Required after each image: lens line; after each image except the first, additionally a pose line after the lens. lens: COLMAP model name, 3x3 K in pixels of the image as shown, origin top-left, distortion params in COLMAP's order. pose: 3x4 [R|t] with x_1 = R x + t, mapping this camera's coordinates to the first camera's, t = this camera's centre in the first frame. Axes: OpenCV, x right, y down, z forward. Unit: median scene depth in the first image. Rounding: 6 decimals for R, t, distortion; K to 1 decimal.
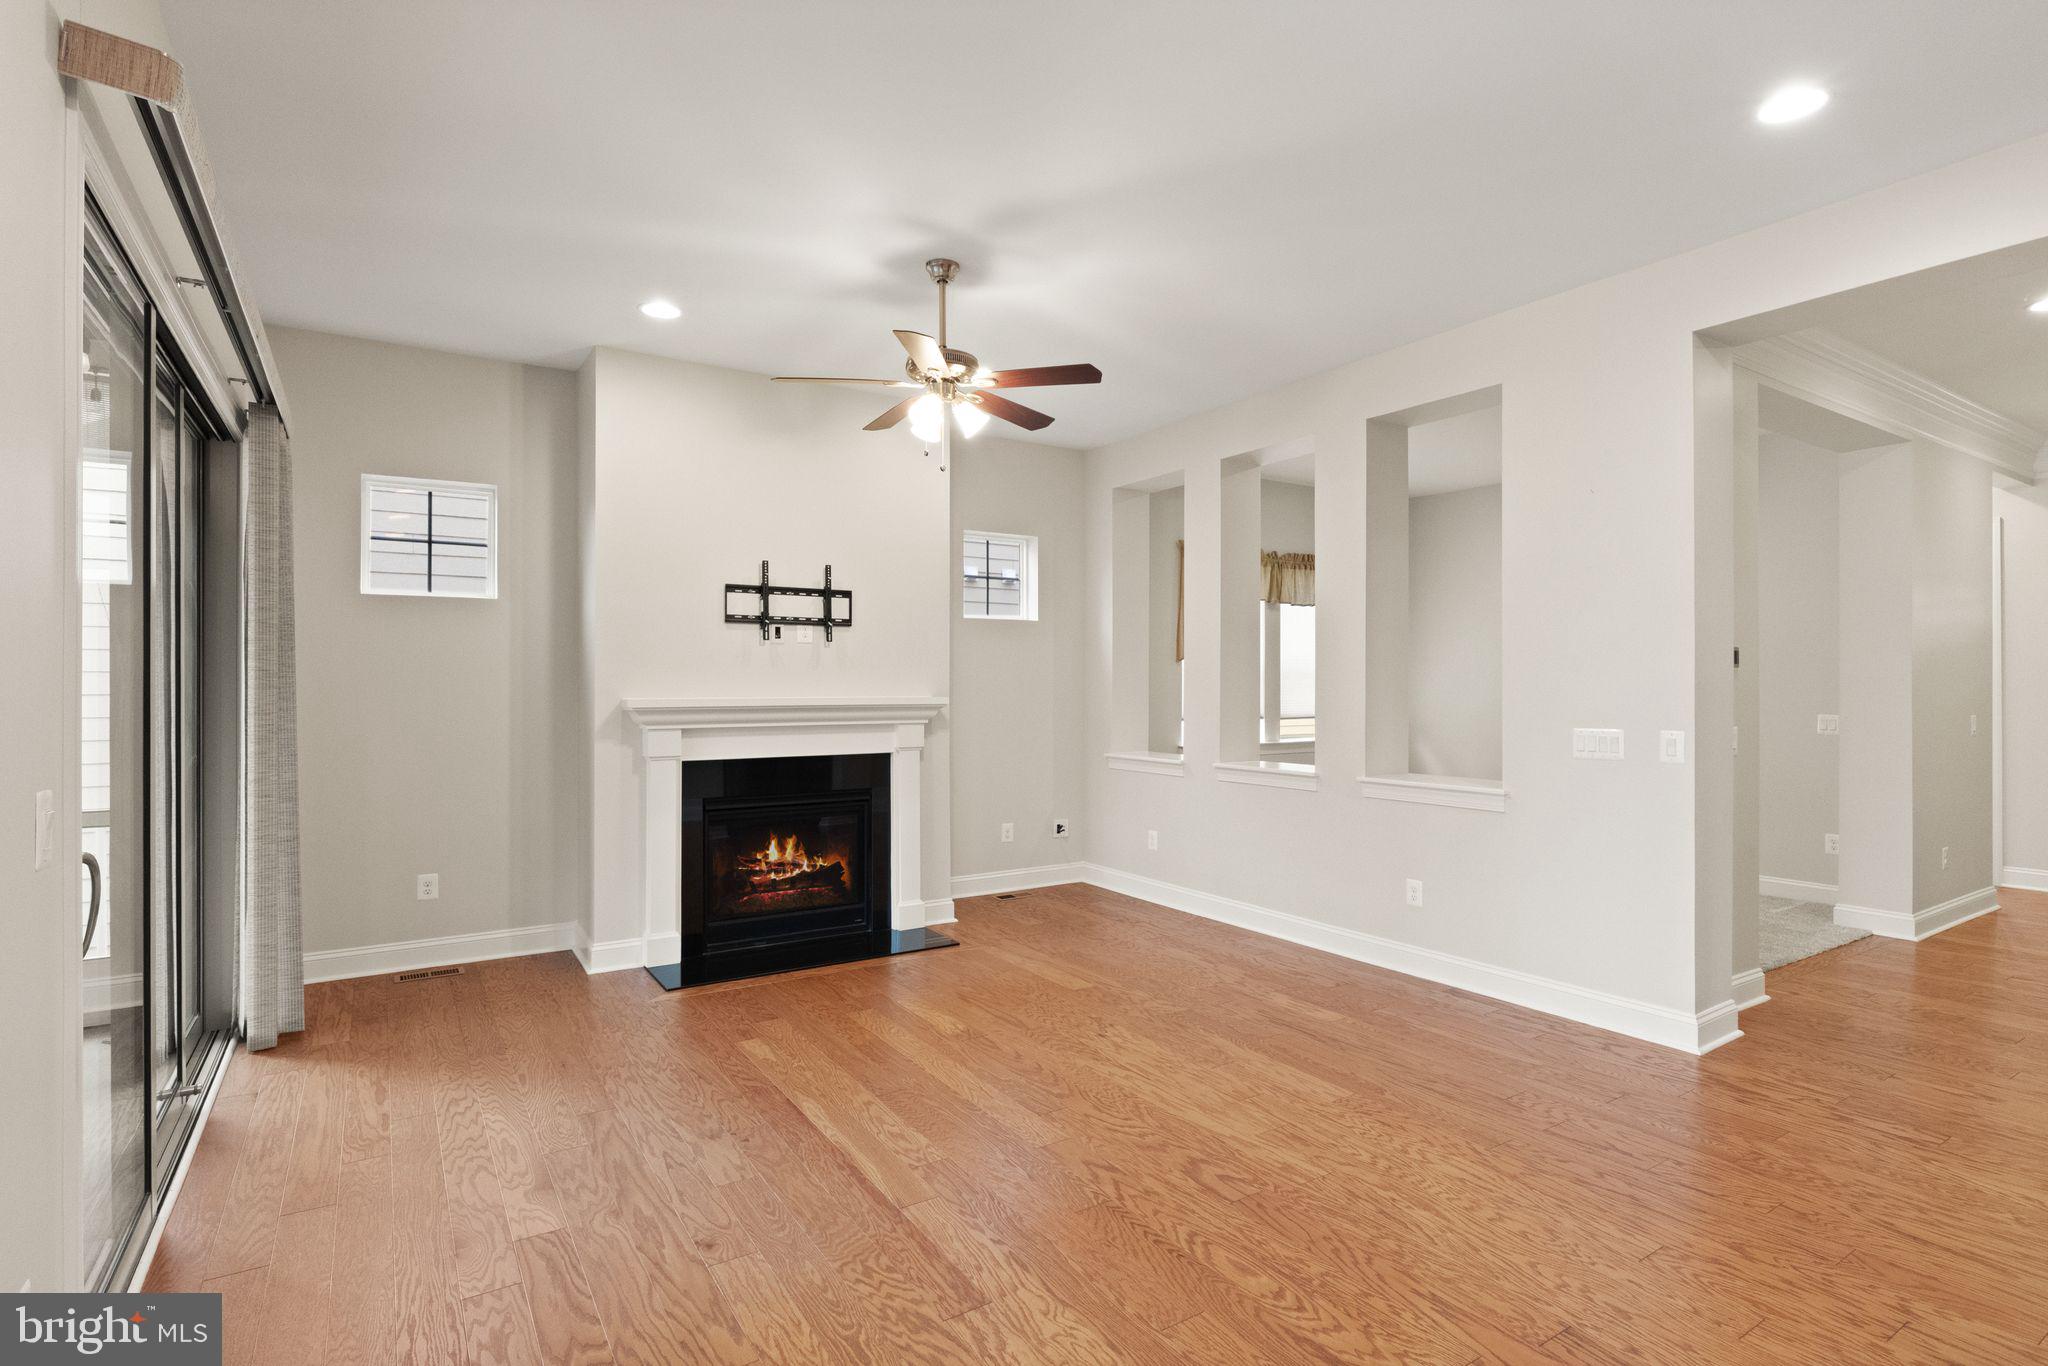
lens RADIAL K [[1007.8, 0, 1032.3], [0, 1007.8, 684.0], [0, 0, 1]] dist [-0.001771, -0.000070]
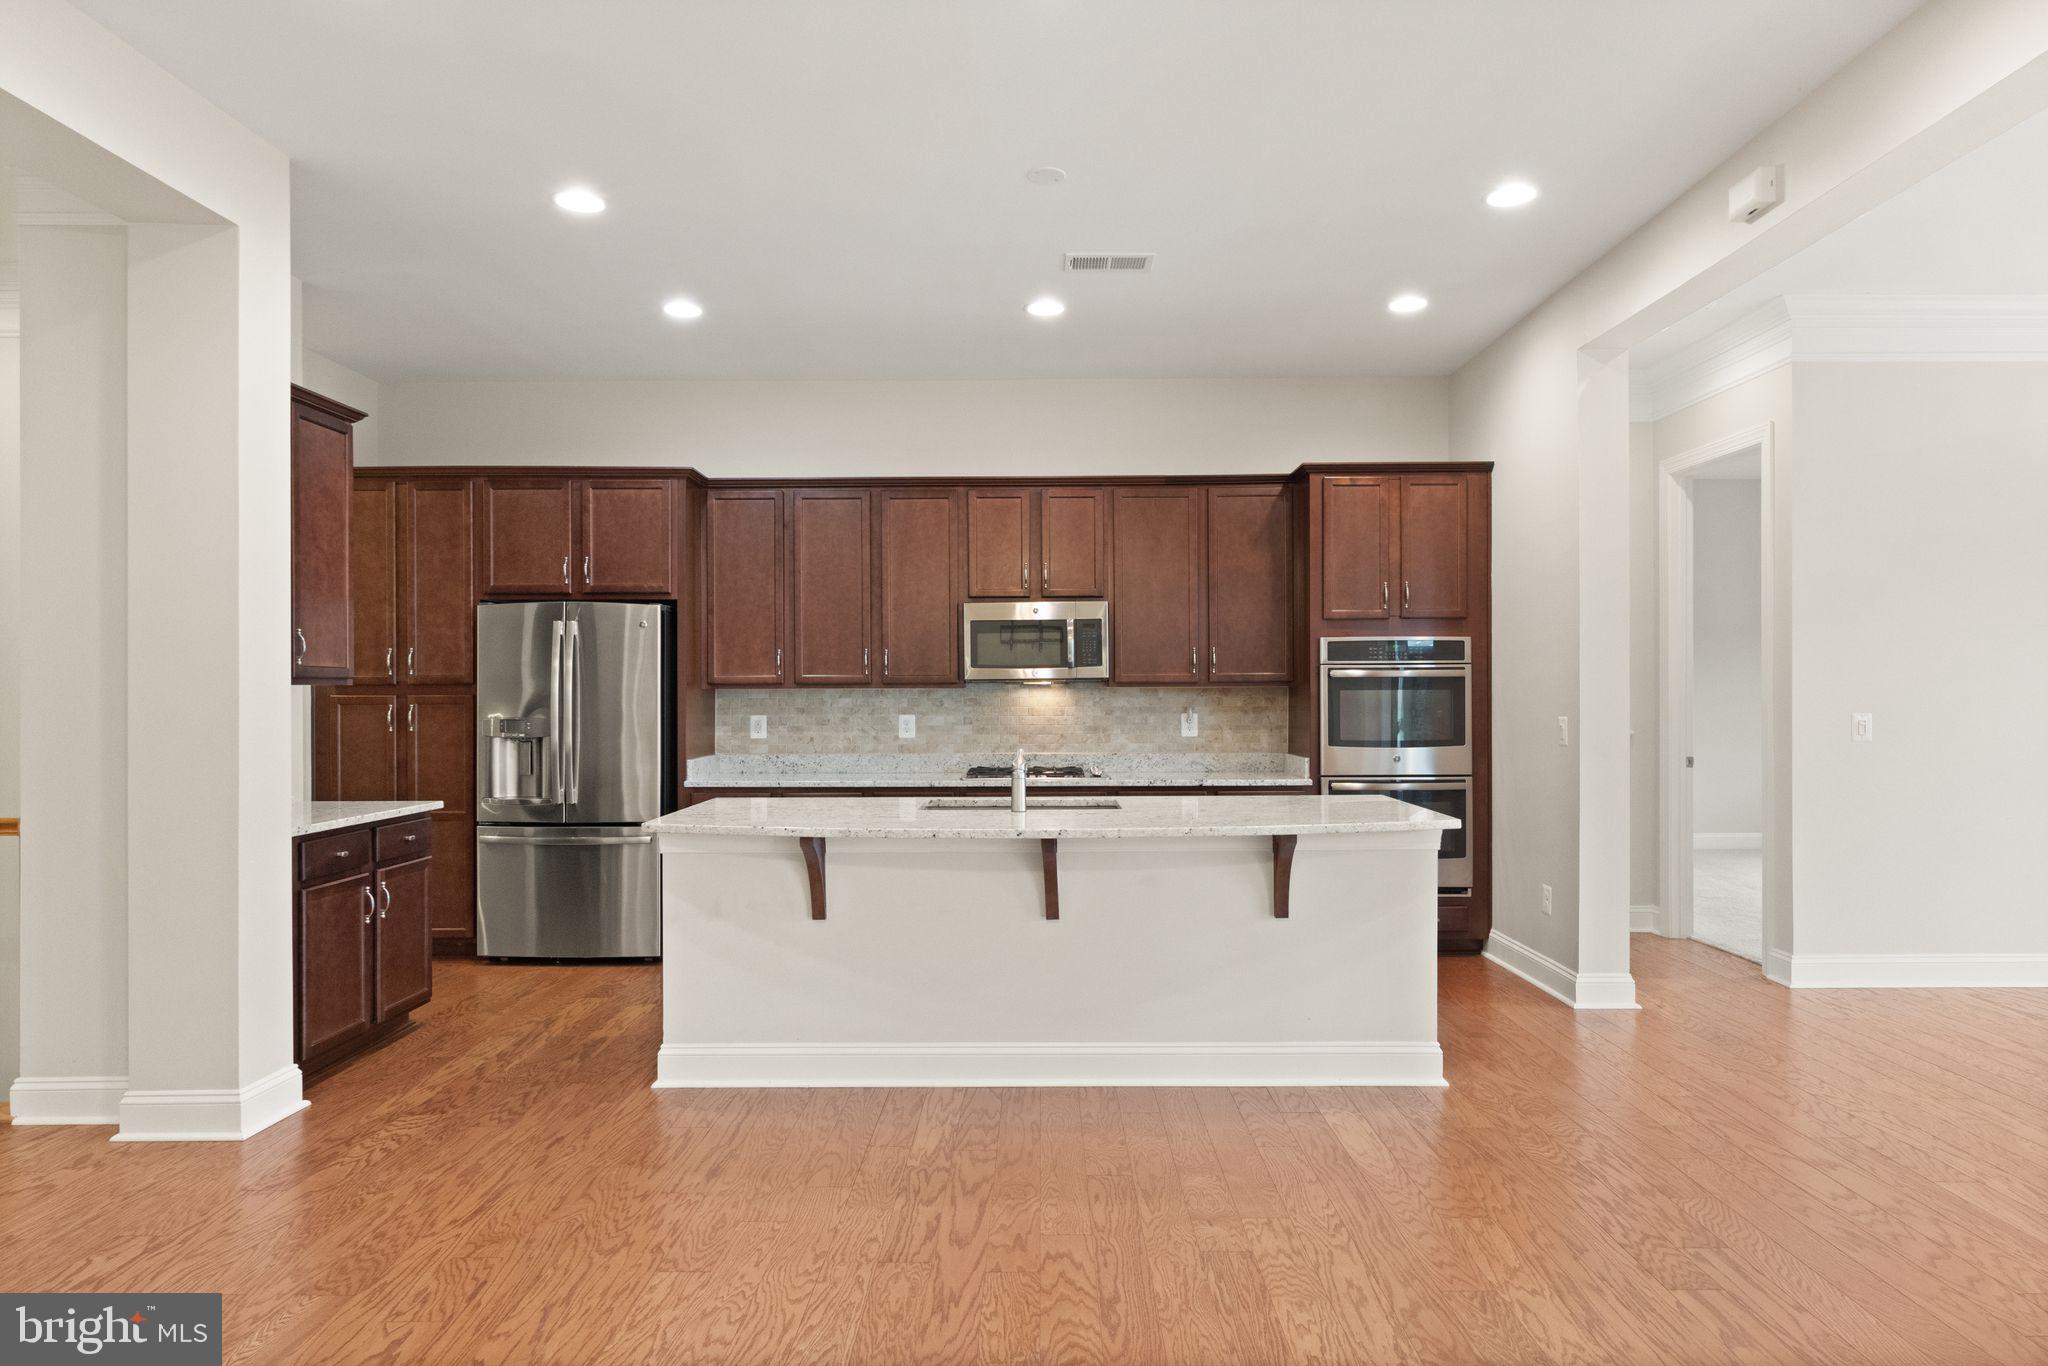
lens RADIAL K [[1212.2, 0, 1038.9], [0, 1212.2, 690.1], [0, 0, 1]] dist [0.001482, 0.000483]
pose [[-0.837129, 0.004486, 0.546987, -0.135505], [0.001946, 0.999984, -0.005222, 0.014313], [-0.547002, -0.003307, -0.837125, 0.847355]]
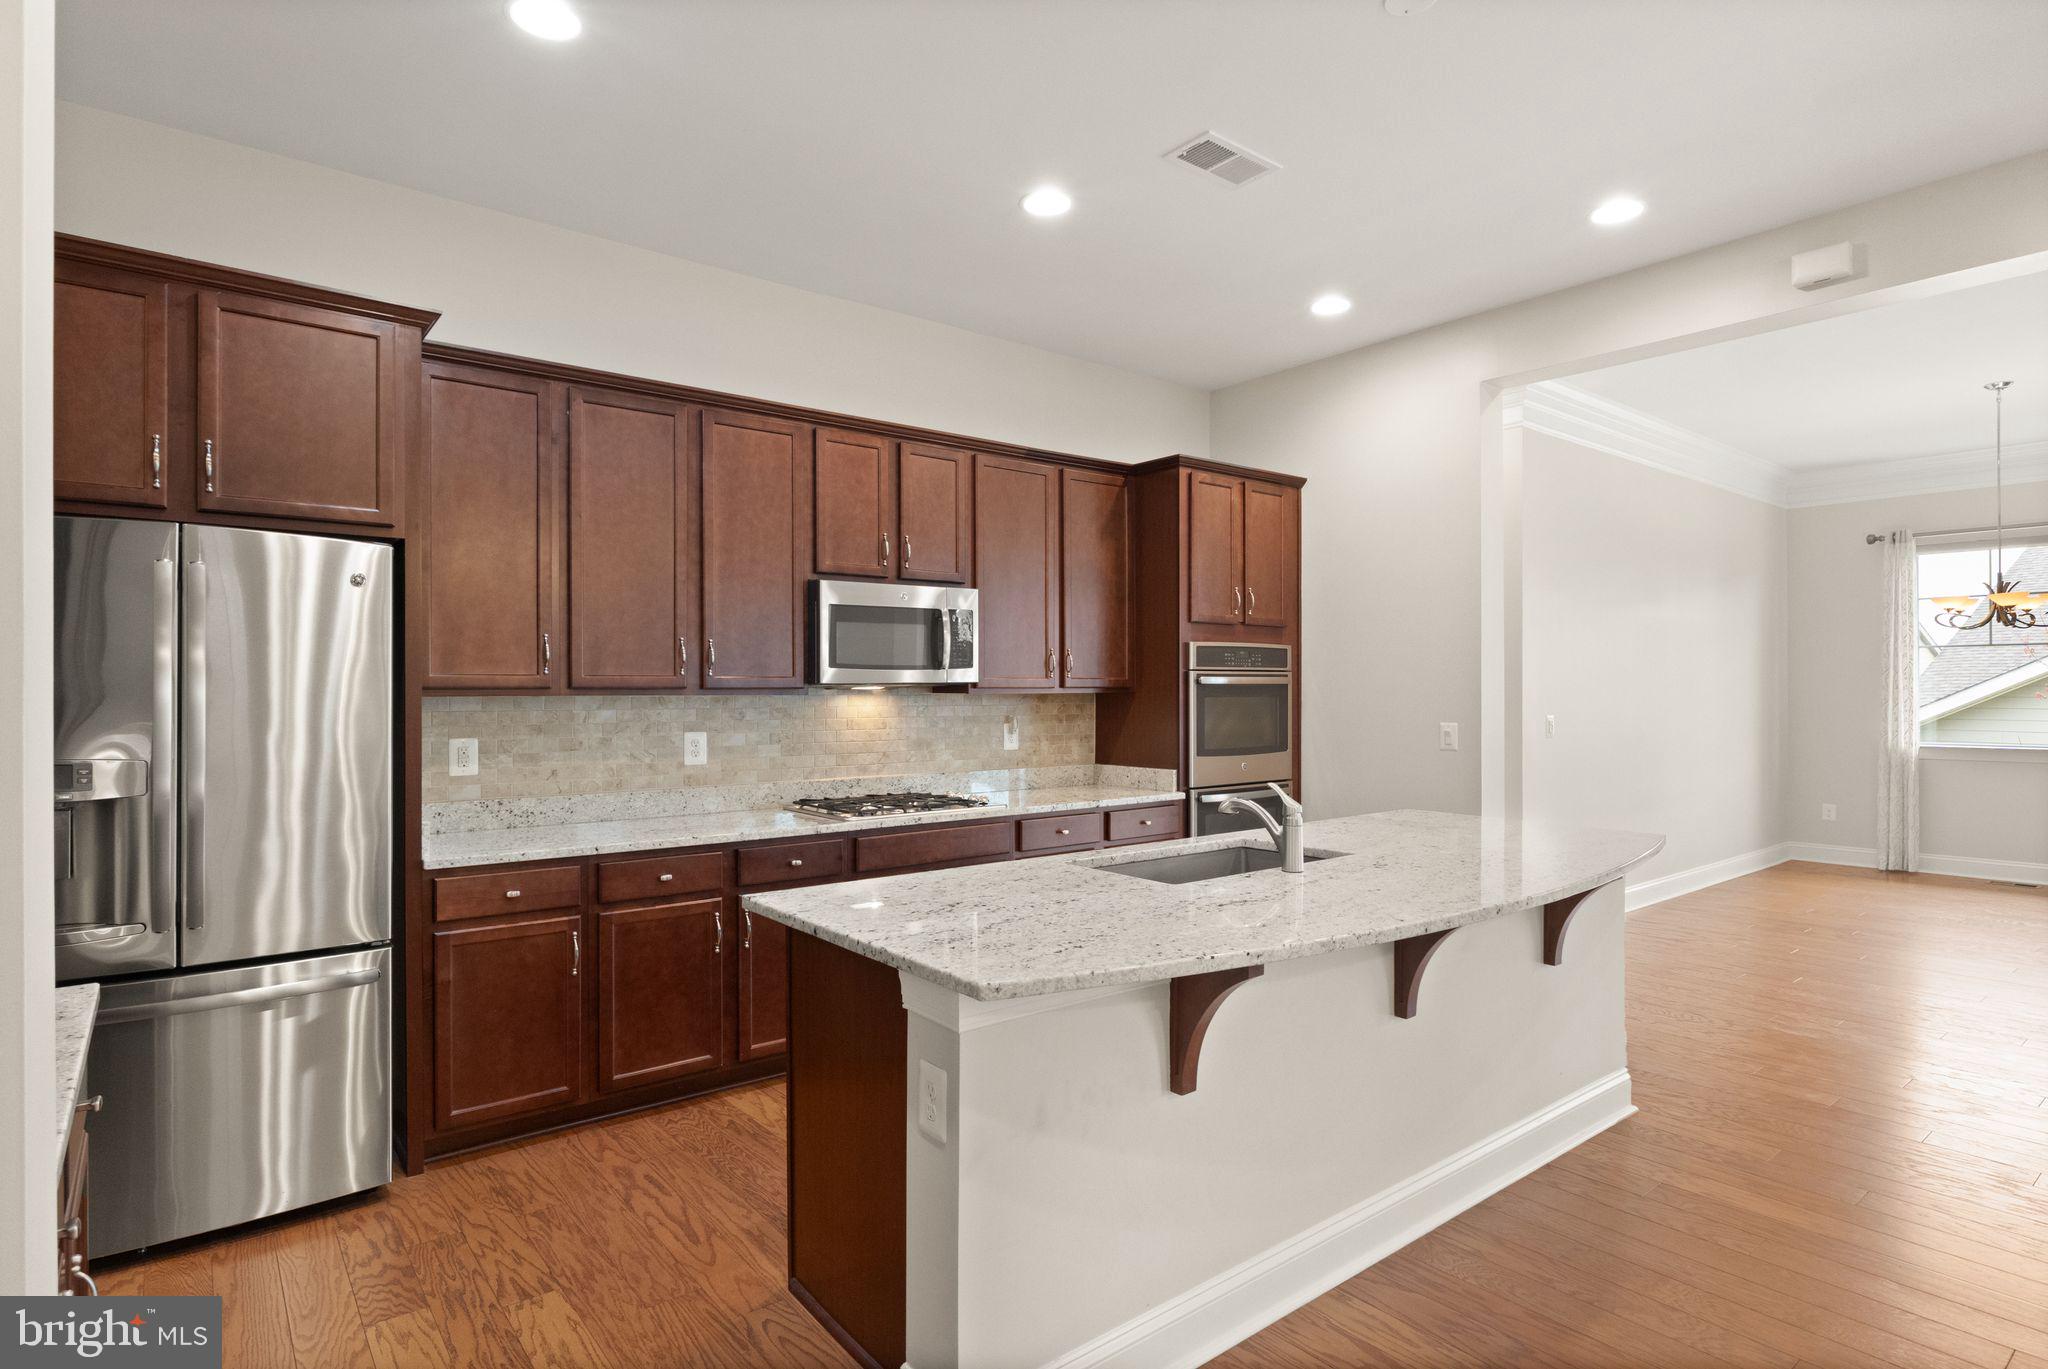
lens RADIAL K [[1067.6, 0, 1033.6], [0, 1067.6, 686.9], [0, 0, 1]] dist [-0.004219, -0.001892]
pose [[-0.994873, 0.001268, -0.101121, 0.526721], [0.001813, 0.999984, -0.005294, 0.003900], [0.101112, -0.005450, -0.994860, 0.667997]]
